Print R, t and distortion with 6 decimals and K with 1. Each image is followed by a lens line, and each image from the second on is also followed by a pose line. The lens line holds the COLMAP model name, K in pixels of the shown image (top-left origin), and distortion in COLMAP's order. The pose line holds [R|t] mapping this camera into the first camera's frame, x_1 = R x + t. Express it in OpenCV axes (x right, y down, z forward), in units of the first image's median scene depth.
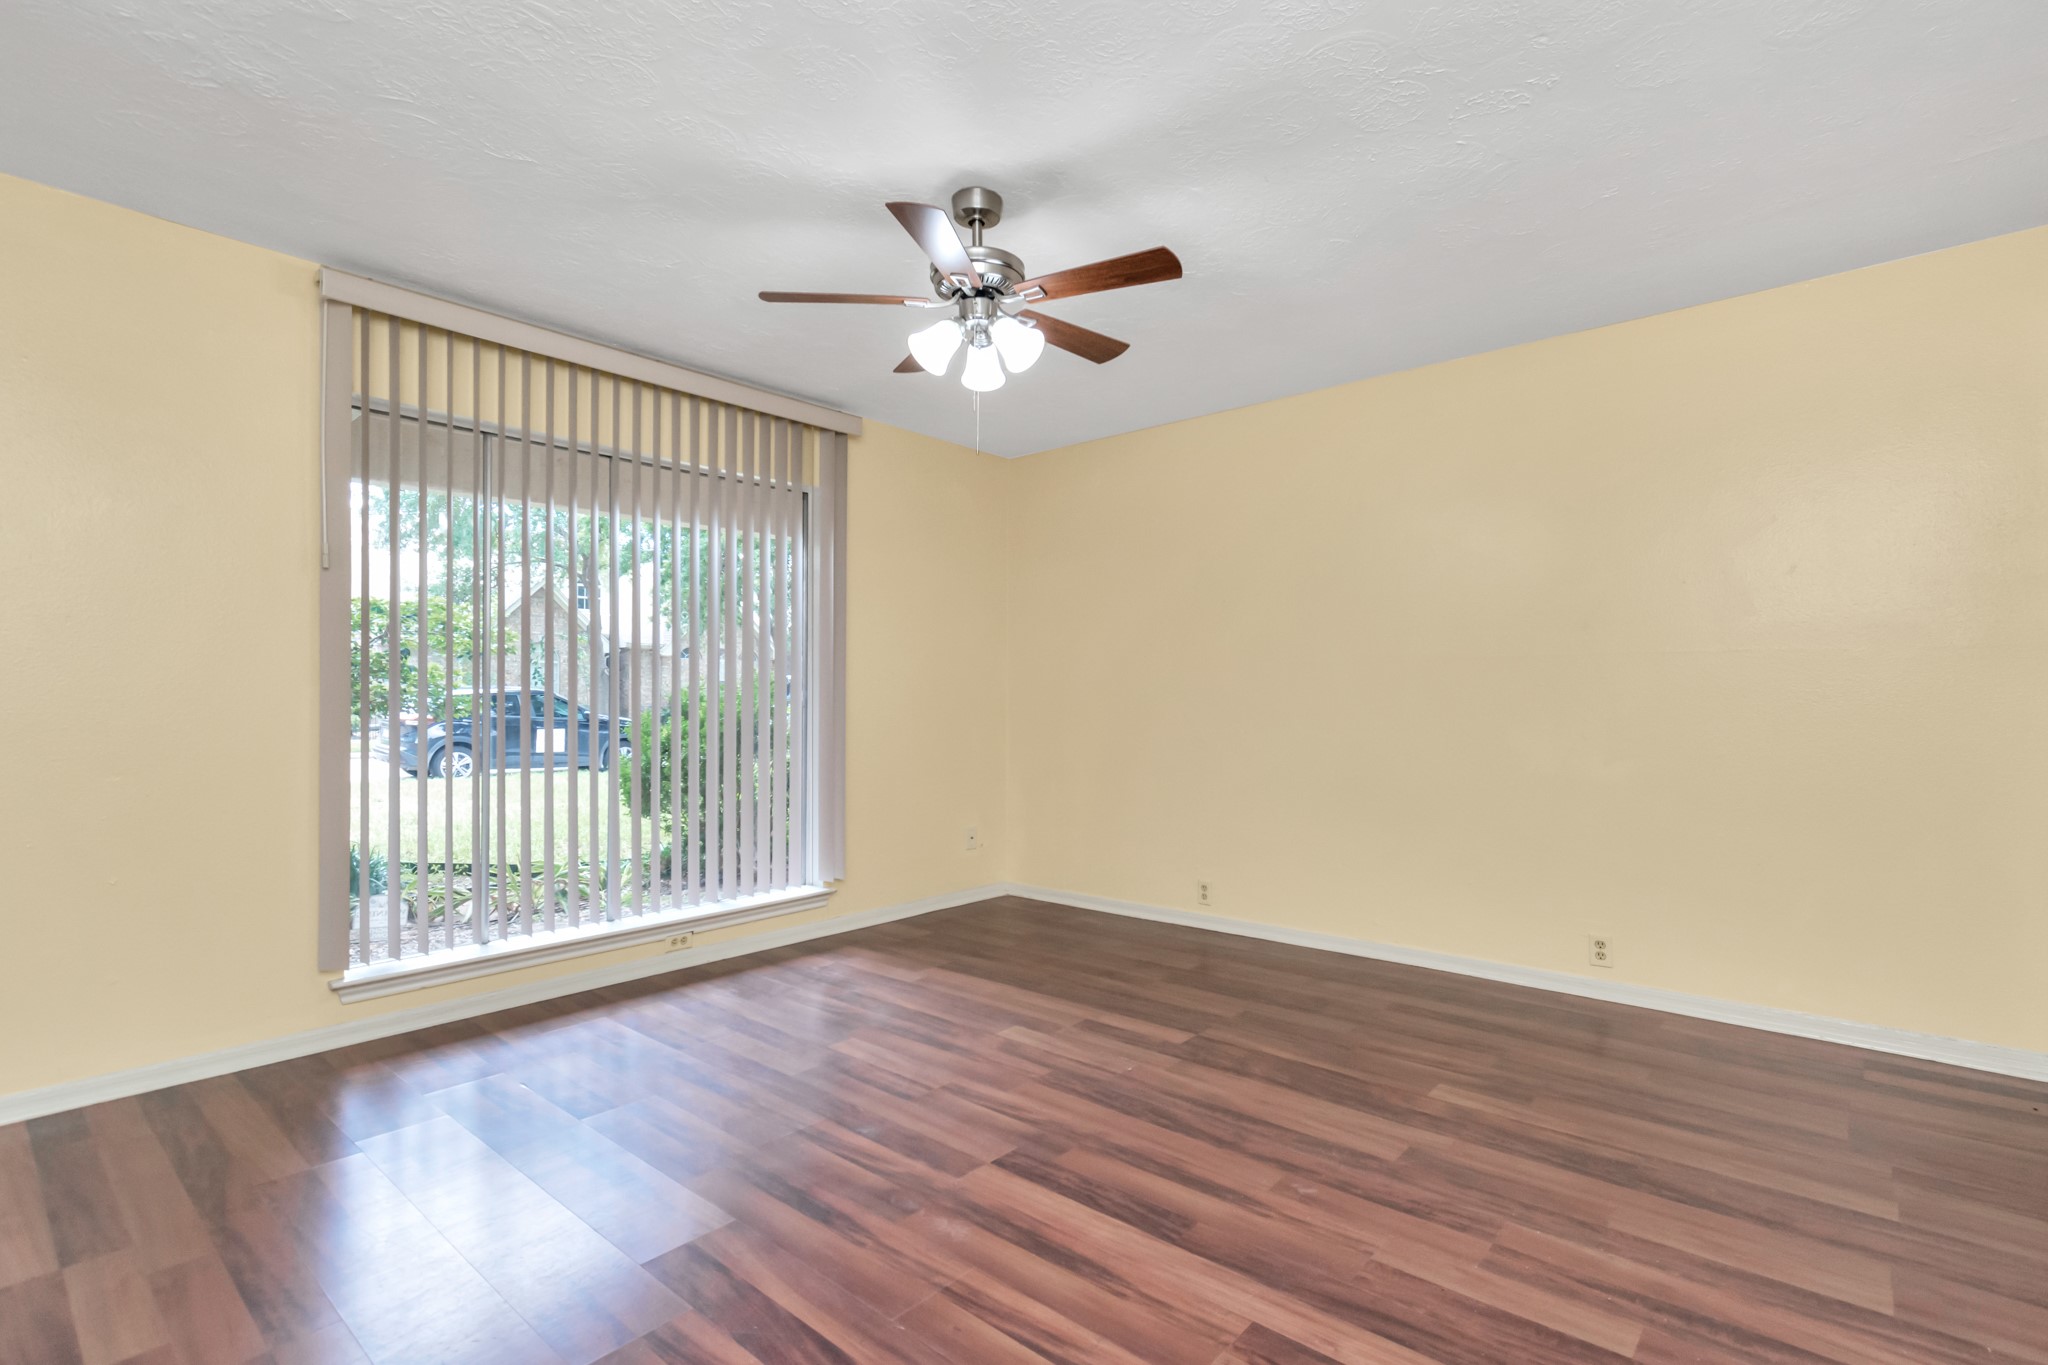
lens RADIAL K [[932.0, 0, 1028.4], [0, 932.0, 691.1], [0, 0, 1]] dist [0.002073, -0.001845]
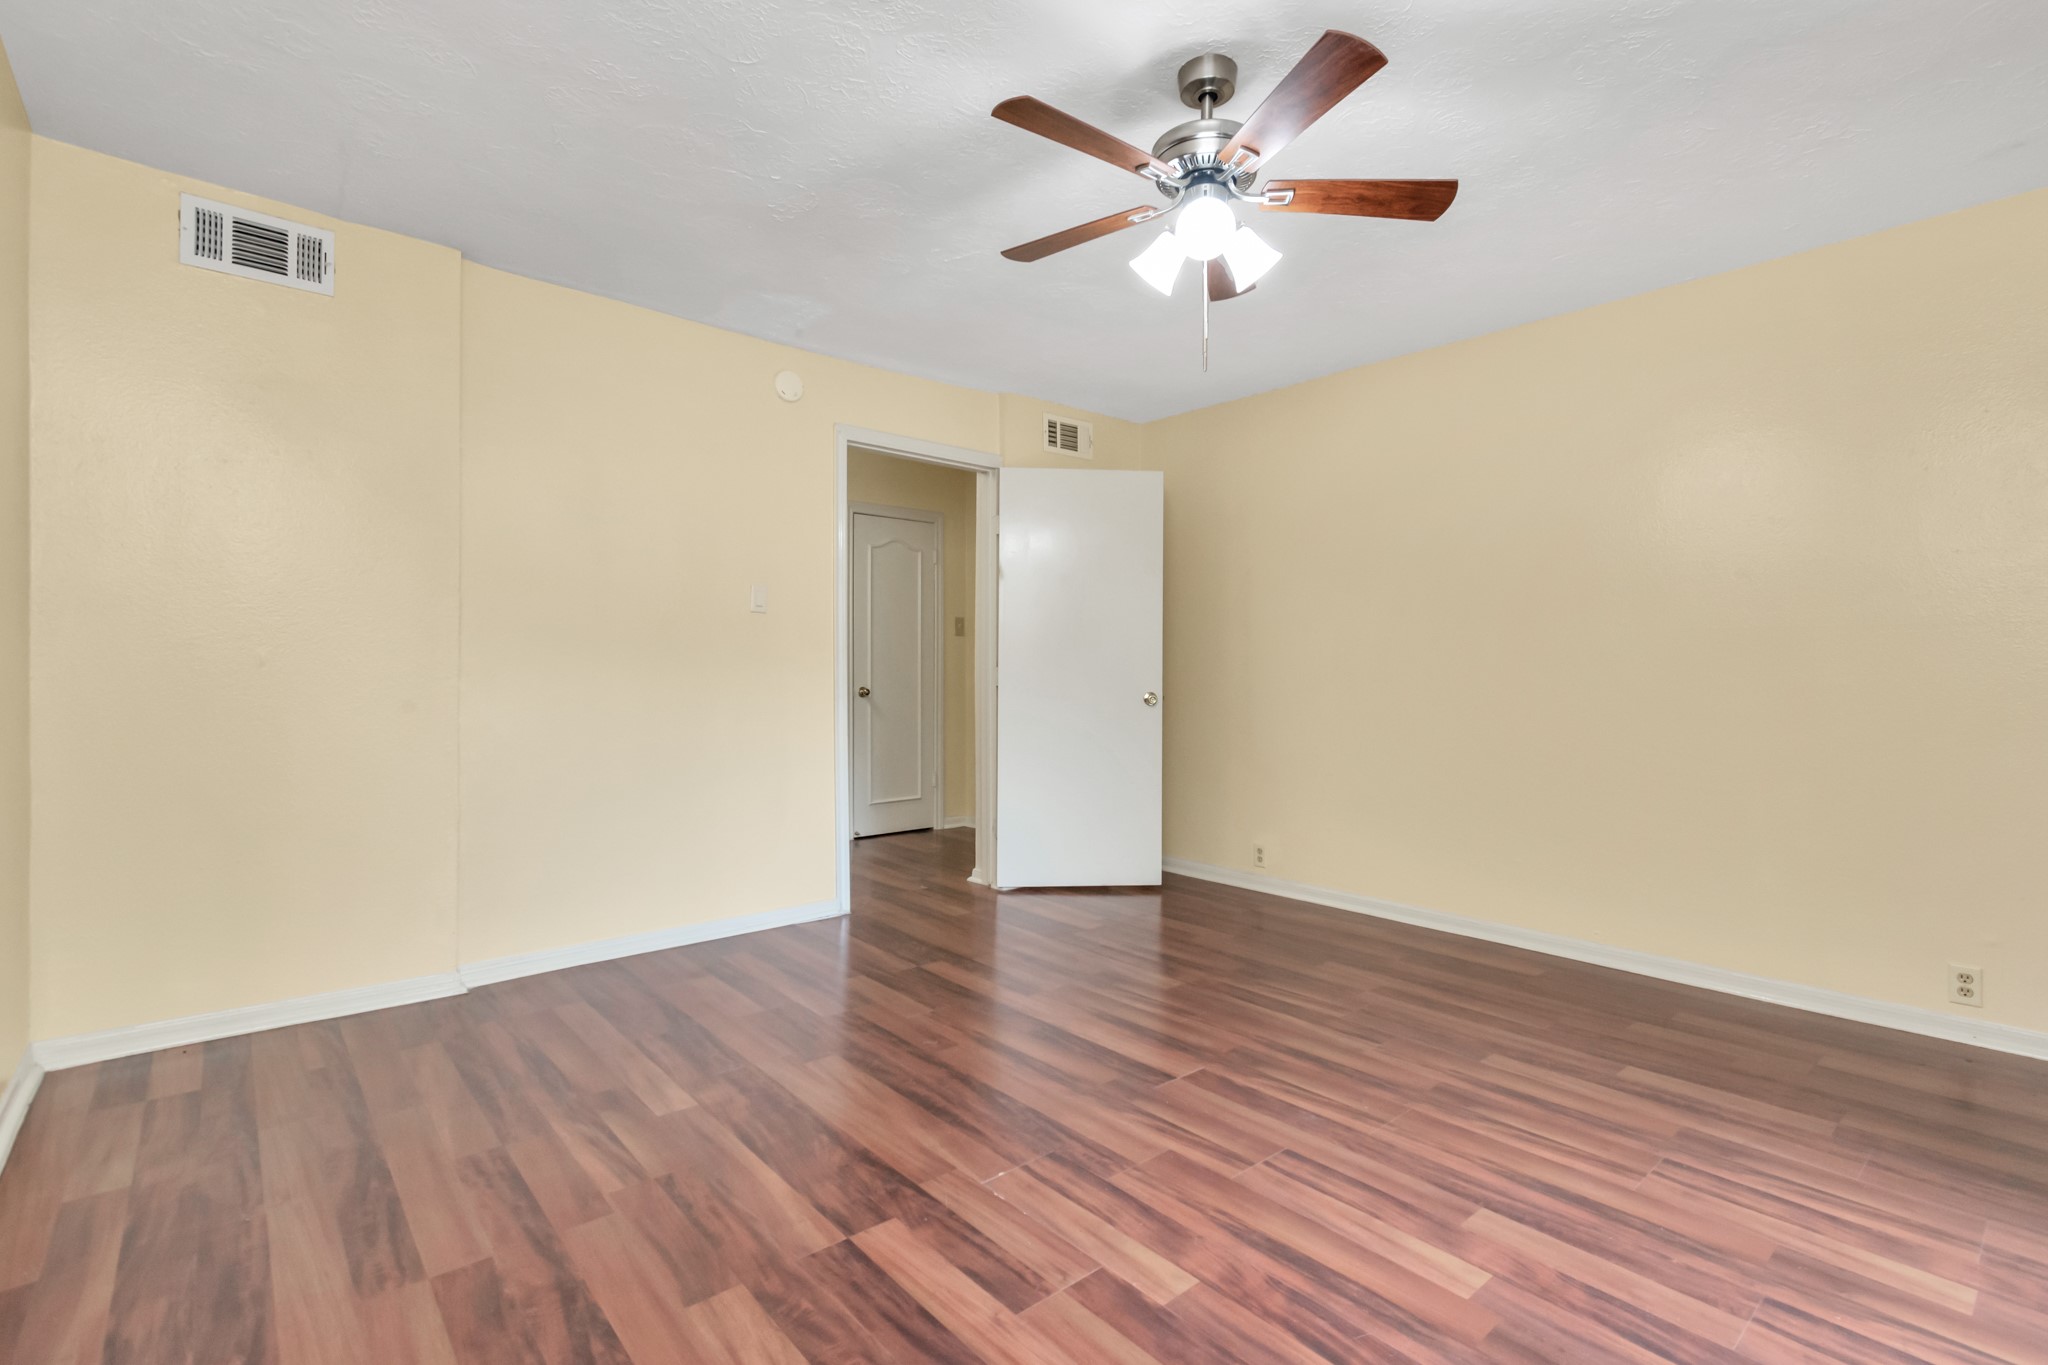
lens RADIAL K [[932.0, 0, 1021.0], [0, 932.0, 678.7], [0, 0, 1]] dist [0.002073, -0.001845]
pose [[-0.989623, -0.006441, 0.143543, -0.009803], [-0.006450, 0.999979, 0.000399, 0.017374], [-0.143543, -0.000531, -0.989644, 1.816271]]
